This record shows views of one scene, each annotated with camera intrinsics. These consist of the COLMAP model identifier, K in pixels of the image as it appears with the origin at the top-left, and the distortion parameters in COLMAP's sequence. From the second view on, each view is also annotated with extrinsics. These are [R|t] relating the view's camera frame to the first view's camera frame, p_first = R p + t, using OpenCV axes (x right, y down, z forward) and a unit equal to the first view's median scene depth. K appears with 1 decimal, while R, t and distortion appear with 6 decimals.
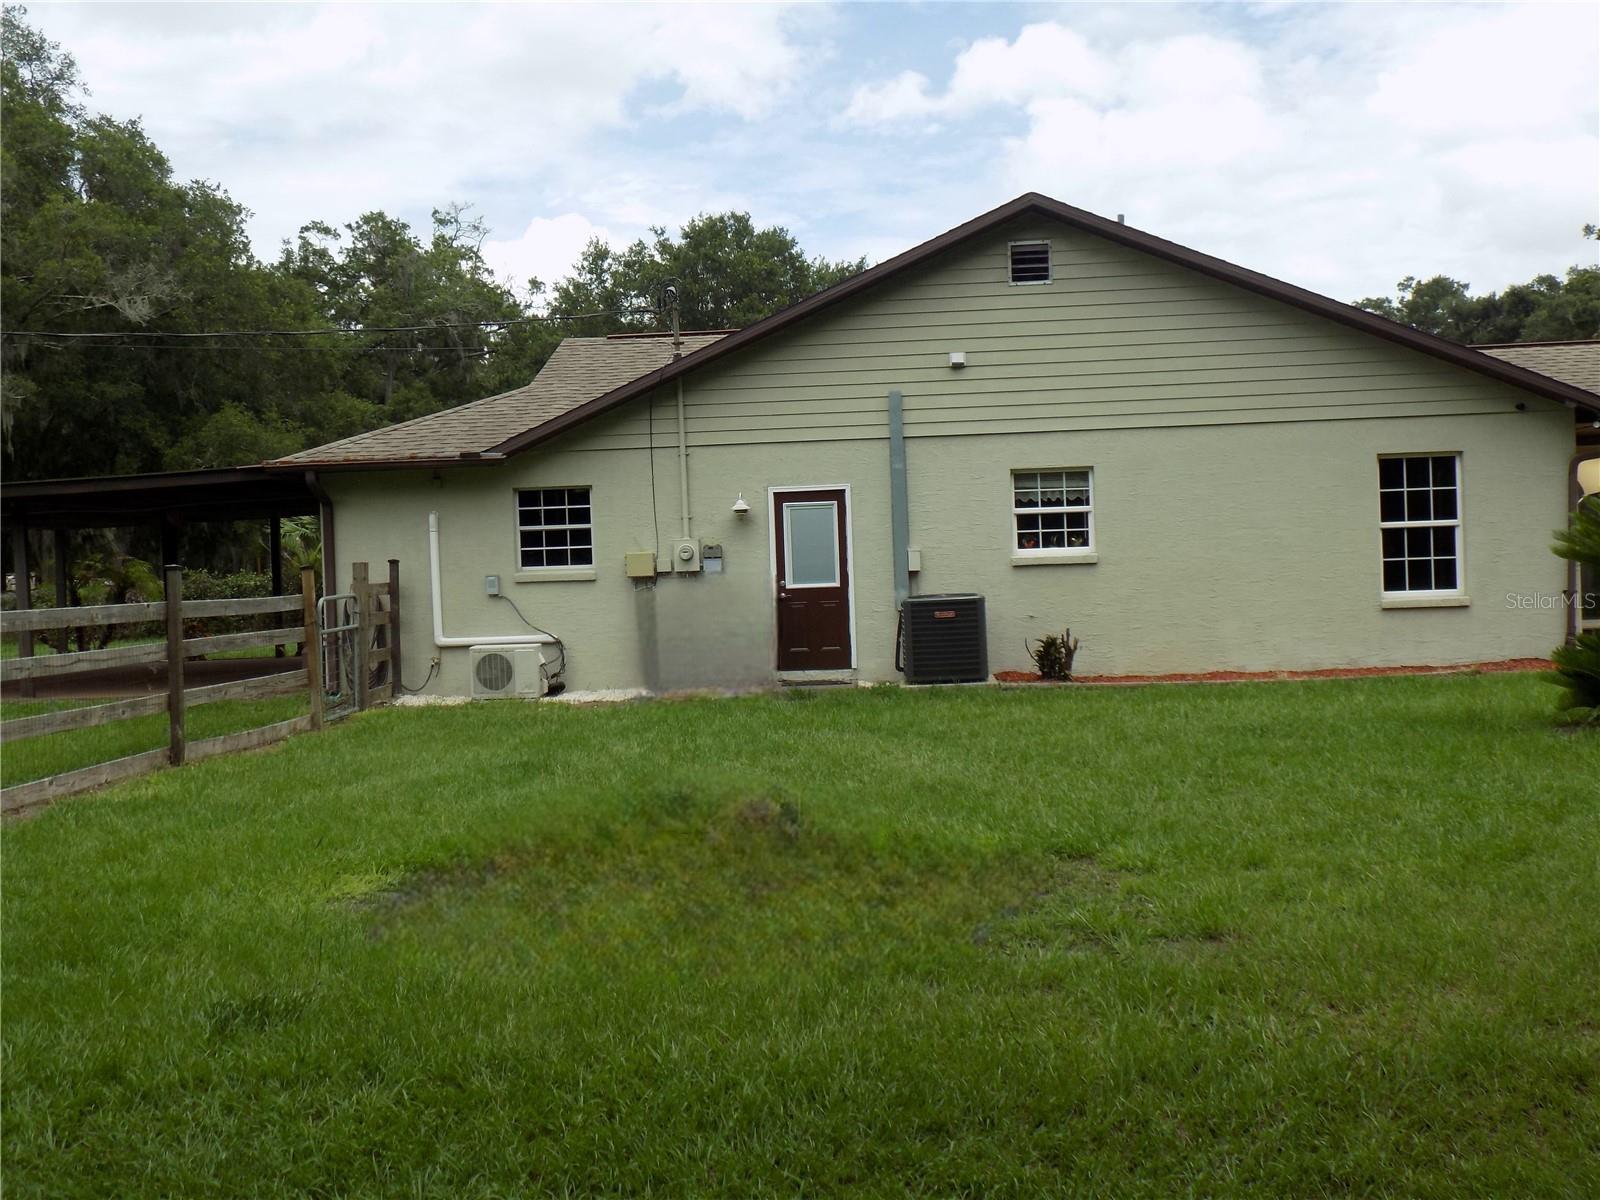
lens RADIAL K [[1599.7, 0, 800.3], [0, 1599.7, 597.8], [0, 0, 1]] dist [0.041660, 0.000000]
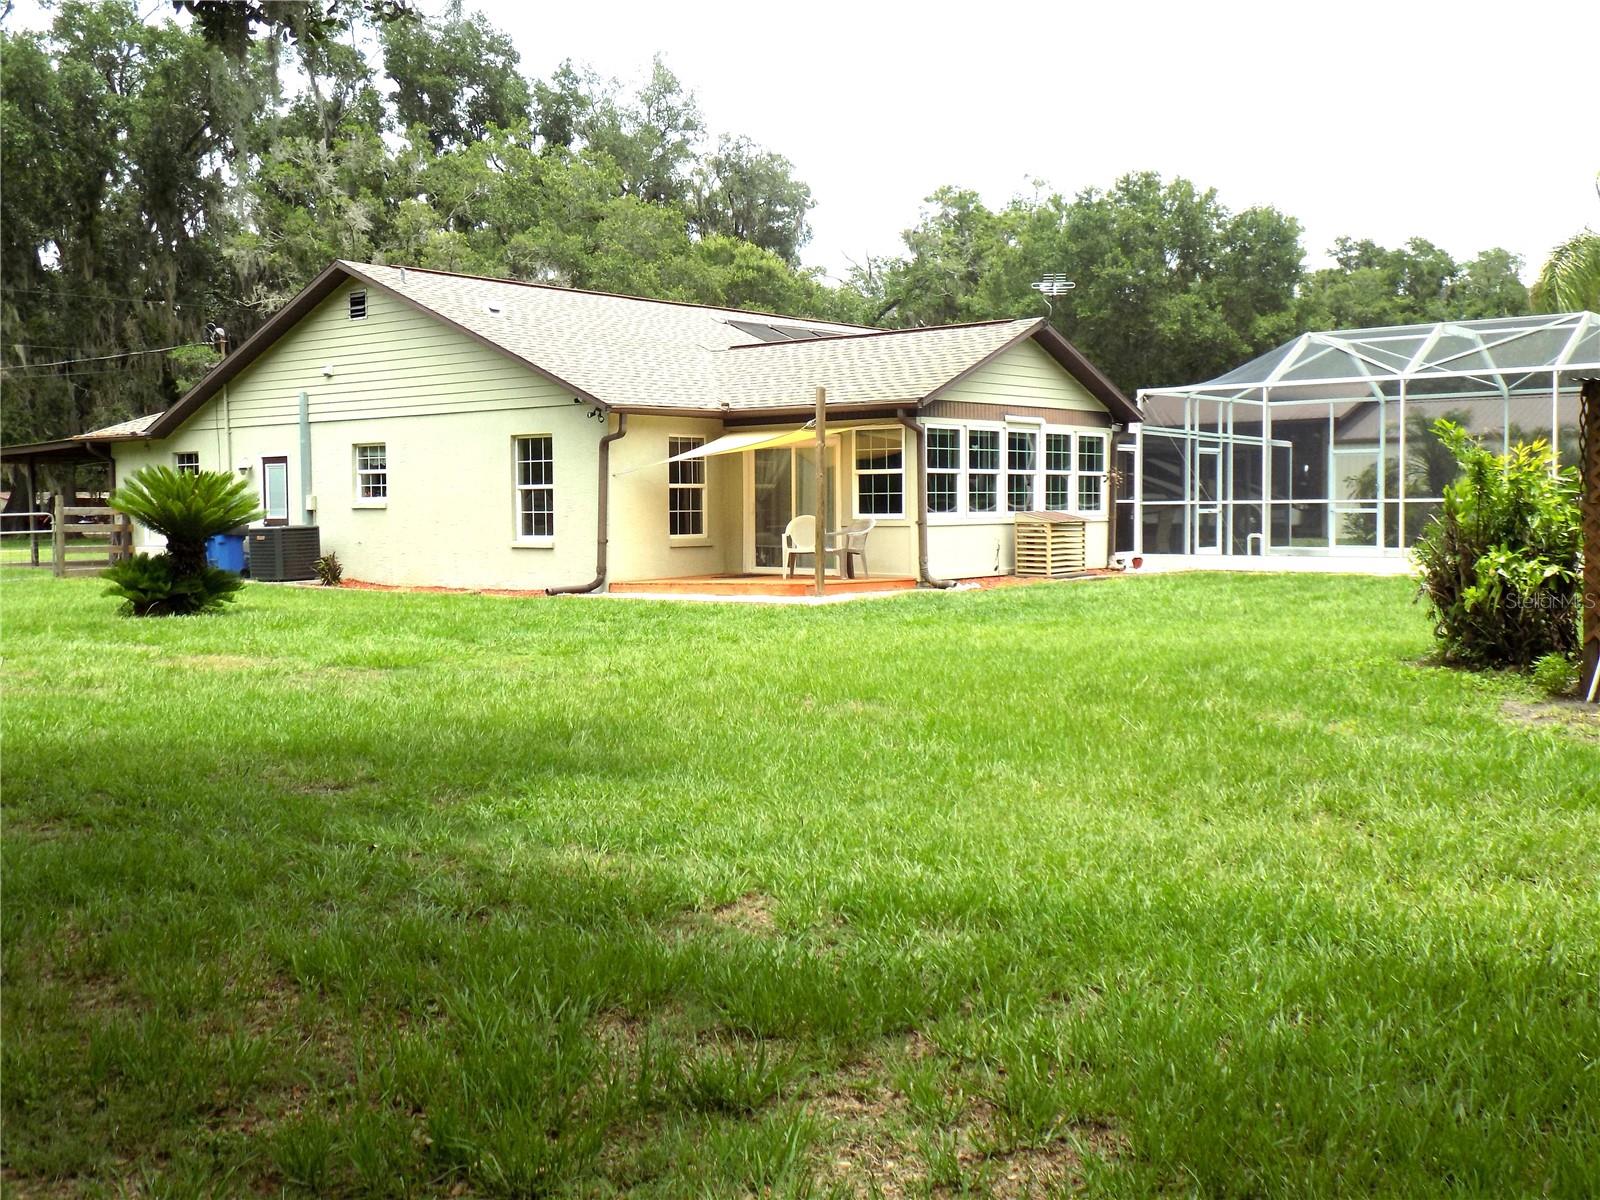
lens RADIAL K [[1599.7, 0, 800.7], [0, 1599.7, 598.7], [0, 0, 1]] dist [0.041660, 0.000000]
pose [[0.799813, 0.064625, -0.596761, 1.377076], [-0.030034, 0.997251, 0.067741, -0.050121], [0.599498, -0.036257, 0.799555, 0.042106]]
